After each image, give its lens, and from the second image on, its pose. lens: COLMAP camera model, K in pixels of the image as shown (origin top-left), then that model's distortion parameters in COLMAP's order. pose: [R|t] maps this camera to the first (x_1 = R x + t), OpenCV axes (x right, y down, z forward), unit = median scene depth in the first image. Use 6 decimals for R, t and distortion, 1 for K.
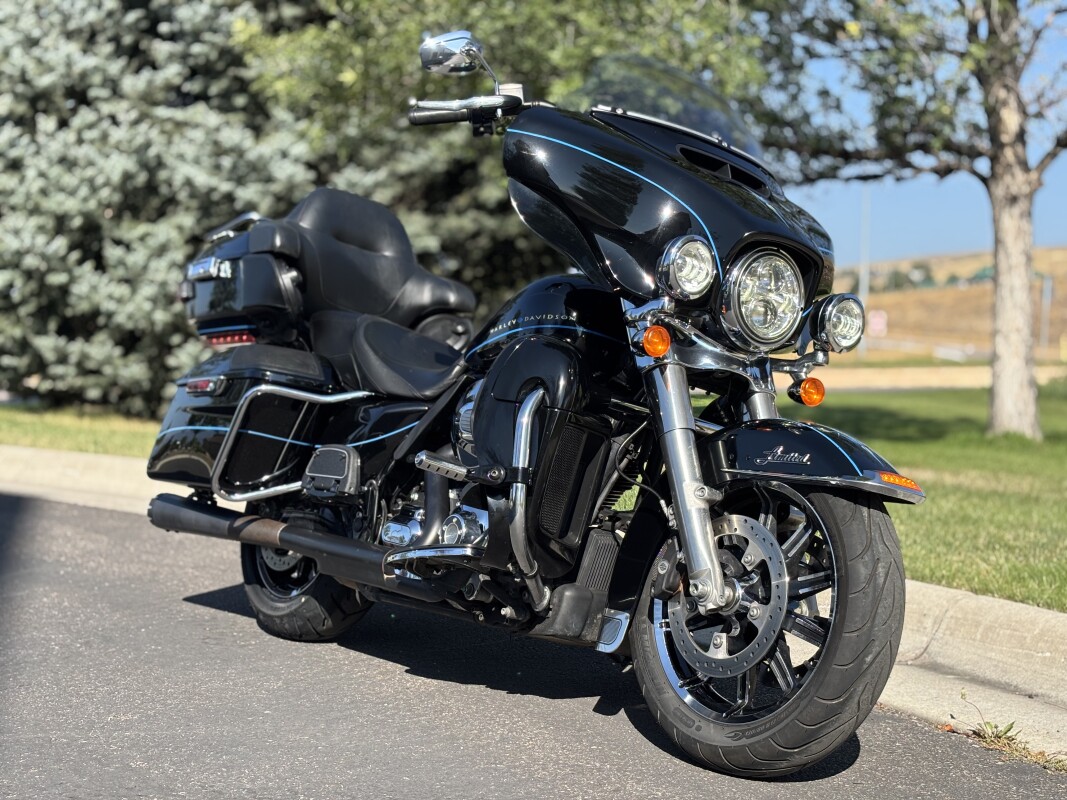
lens RADIAL K [[1579.7, 0, 525.0], [0, 1579.7, 398.1], [0, 0, 1]] dist [0.201138, 0.000000]
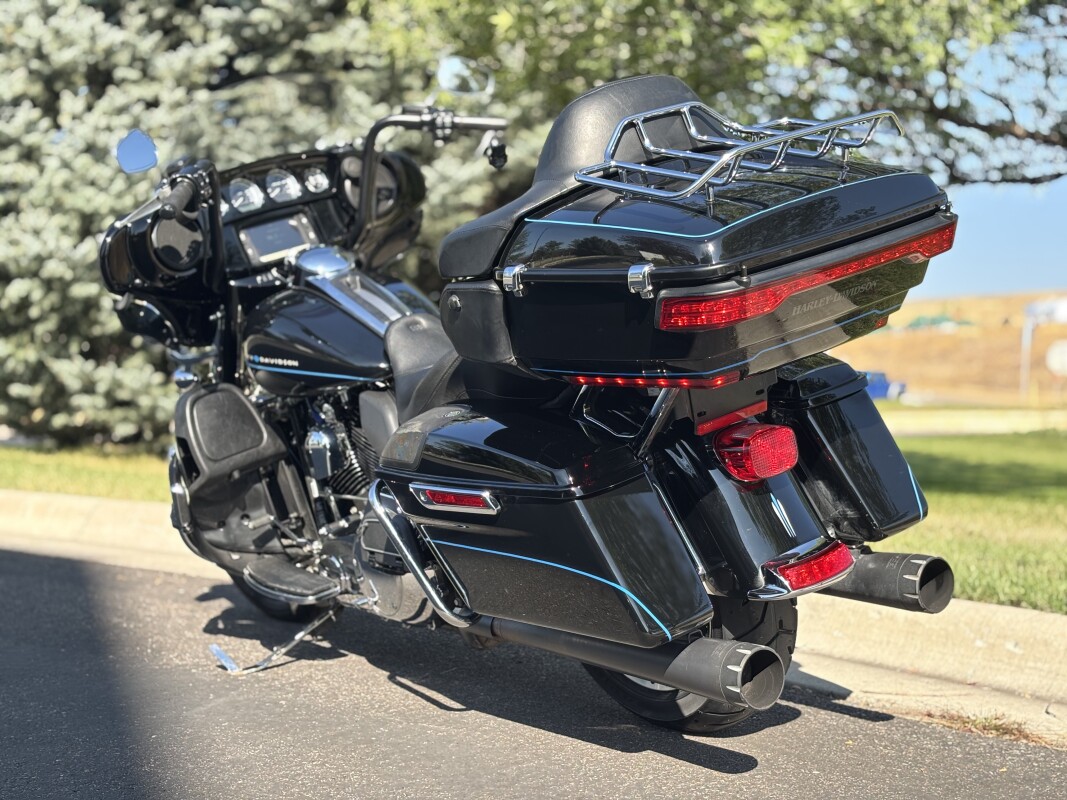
lens RADIAL K [[1579.7, 0, 530.0], [0, 1579.7, 400.1], [0, 0, 1]] dist [0.201138, 0.000000]
pose [[0.998946, 0.007070, 0.045356, -0.174887], [-0.005811, 0.999596, -0.027830, 0.006577], [-0.045534, 0.027537, 0.998583, 0.297275]]
